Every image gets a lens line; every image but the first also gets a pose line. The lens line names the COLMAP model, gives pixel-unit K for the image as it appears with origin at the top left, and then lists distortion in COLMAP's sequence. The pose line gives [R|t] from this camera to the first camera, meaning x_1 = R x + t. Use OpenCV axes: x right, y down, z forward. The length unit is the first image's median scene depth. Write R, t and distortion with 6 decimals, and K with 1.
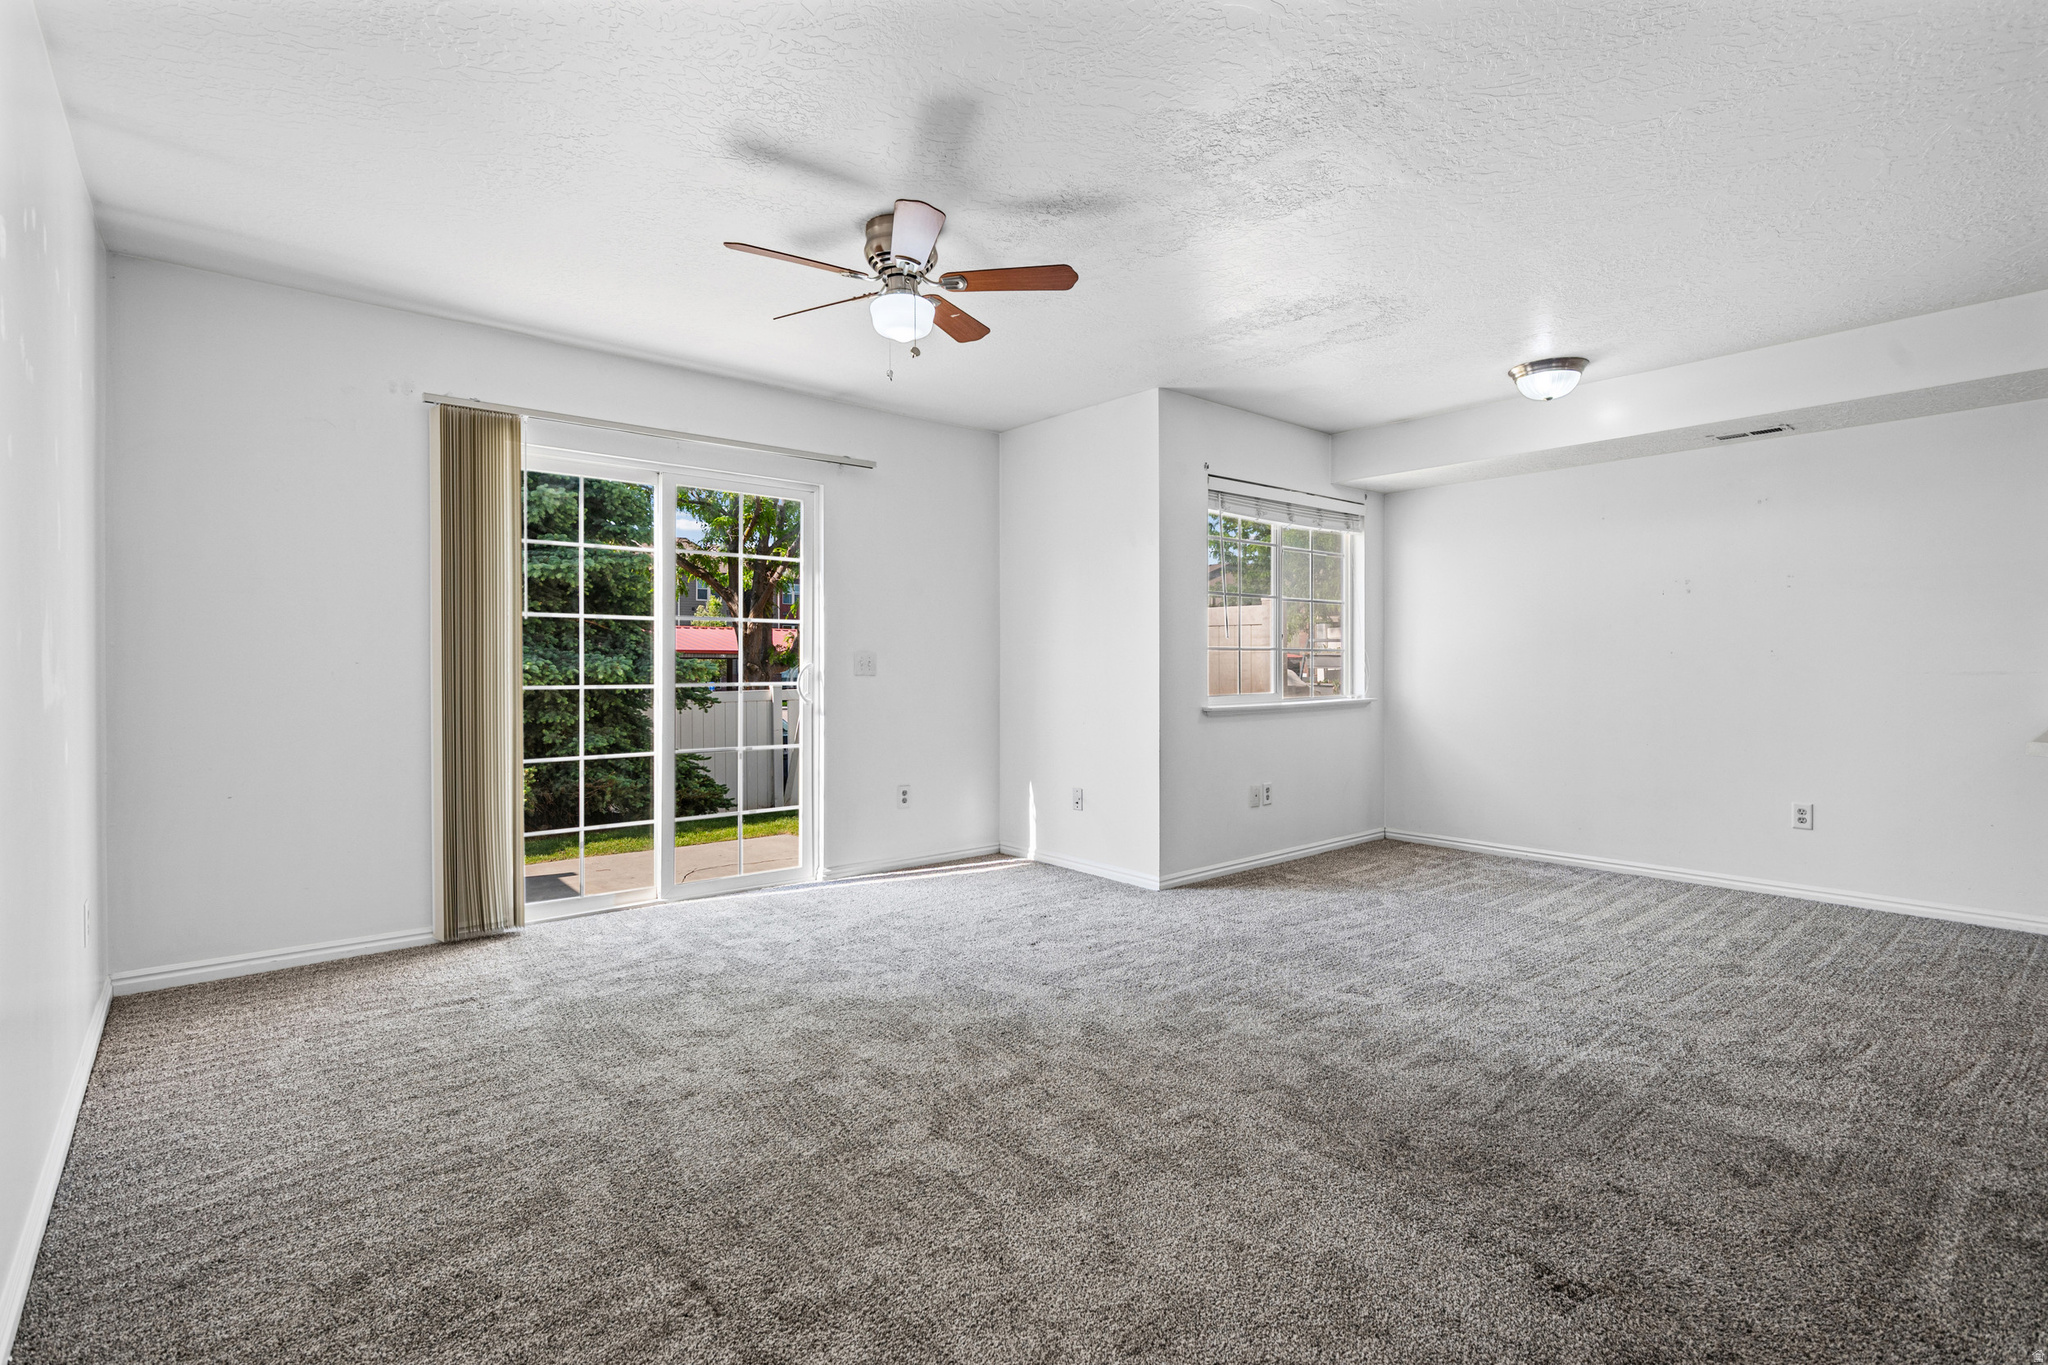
lens RADIAL K [[938.8, 0, 1024.0], [0, 938.8, 682.5], [0, 0, 1]] dist [0.000270, -0.000475]
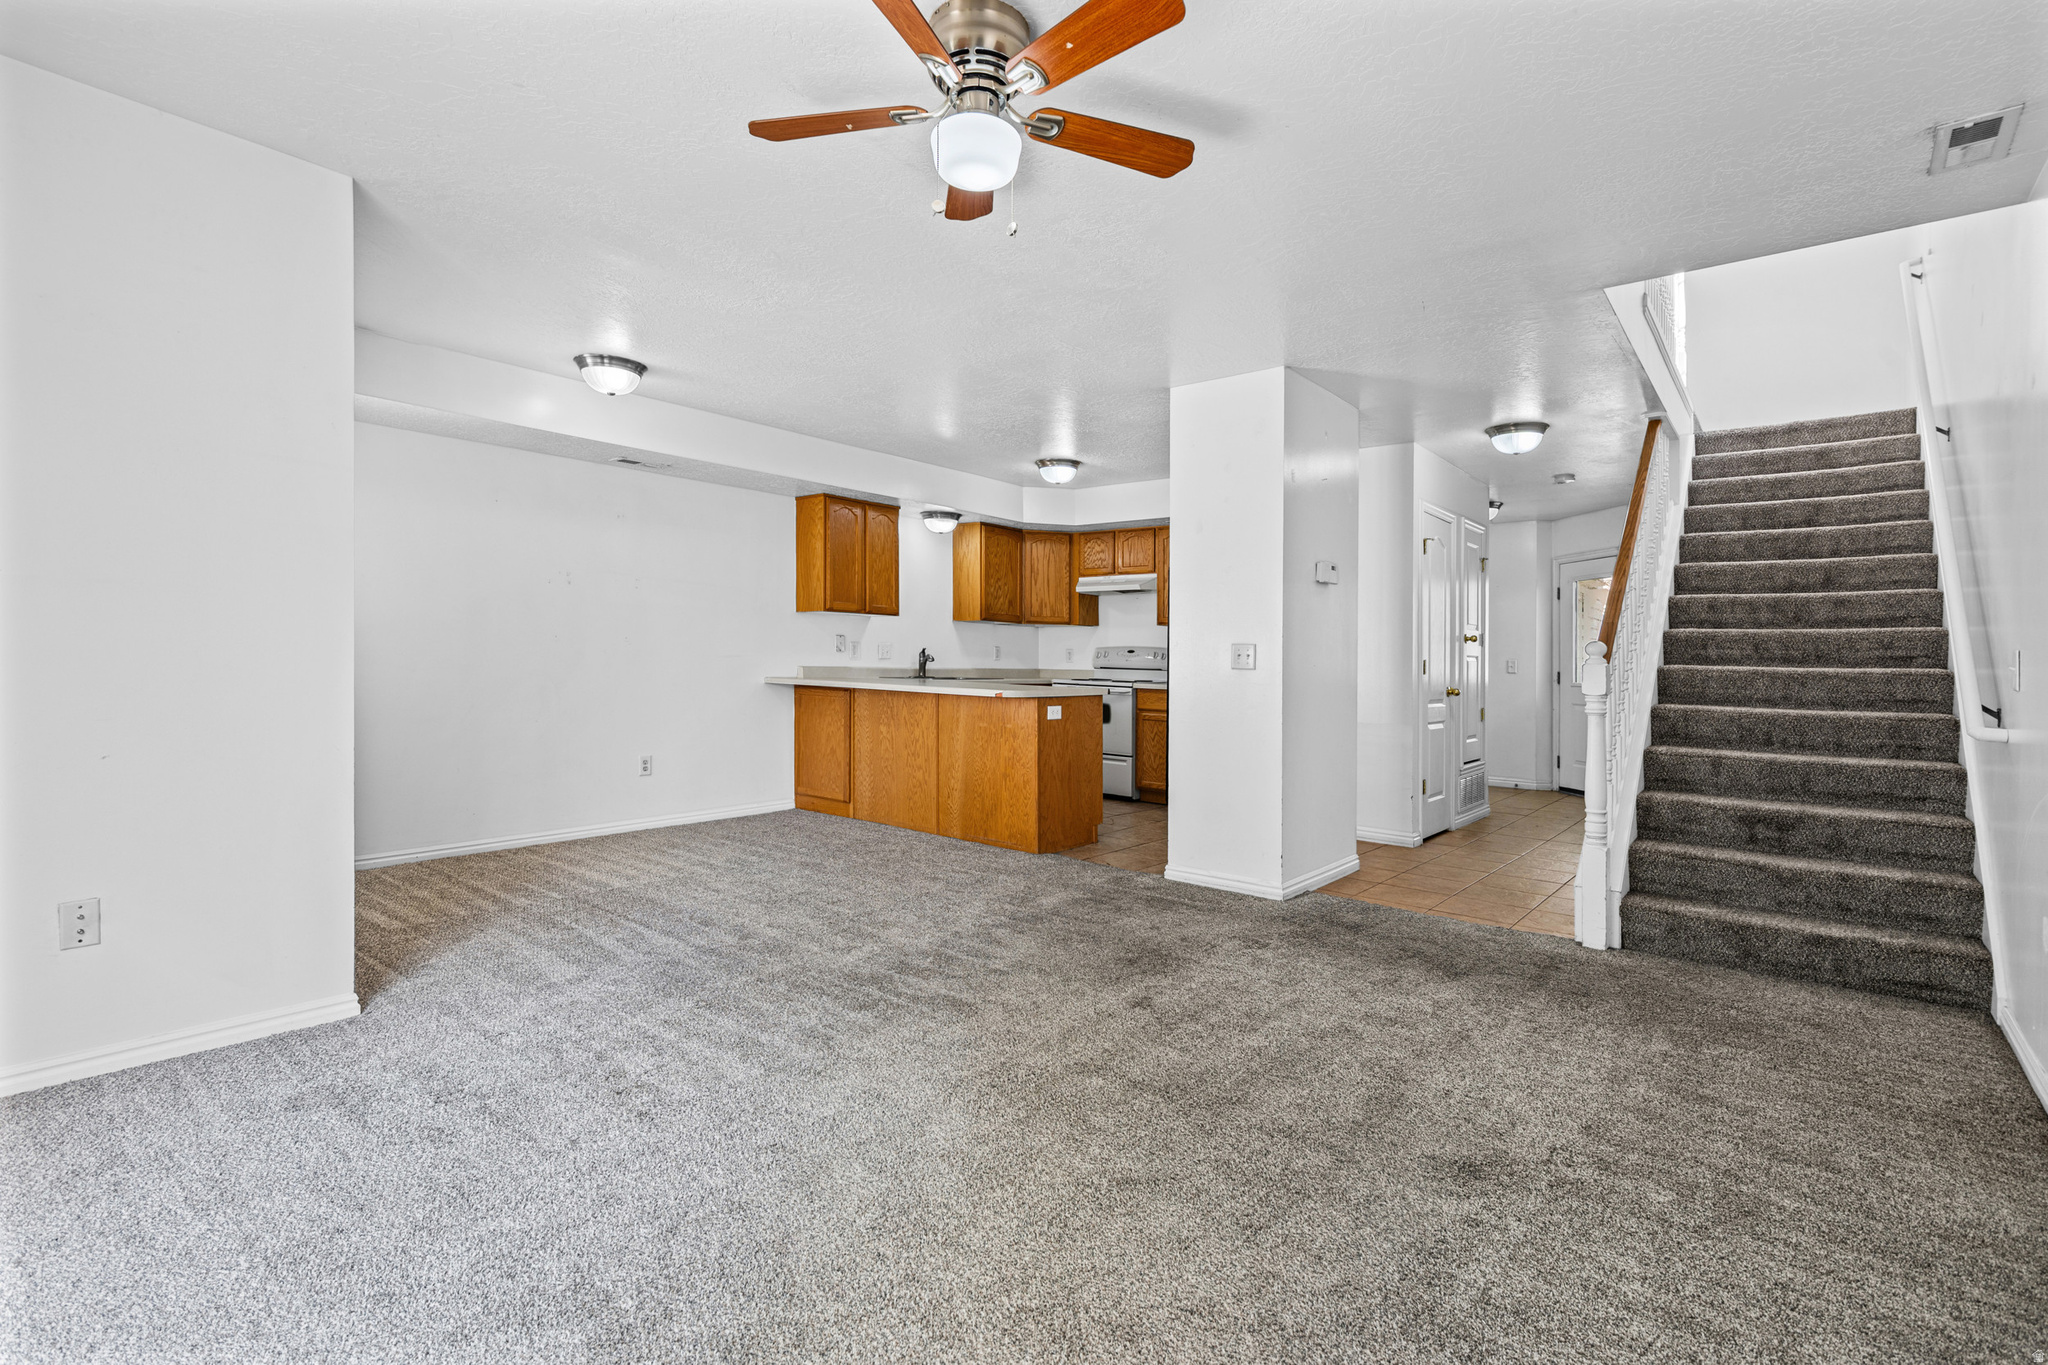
lens RADIAL K [[938.8, 0, 1024.0], [0, 938.8, 682.5], [0, 0, 1]] dist [0.000270, -0.000475]
pose [[-0.166097, -0.028795, 0.985689, -0.676039], [0.004700, 0.999539, 0.029992, -0.011212], [-0.986098, 0.009614, -0.165885, 0.881907]]
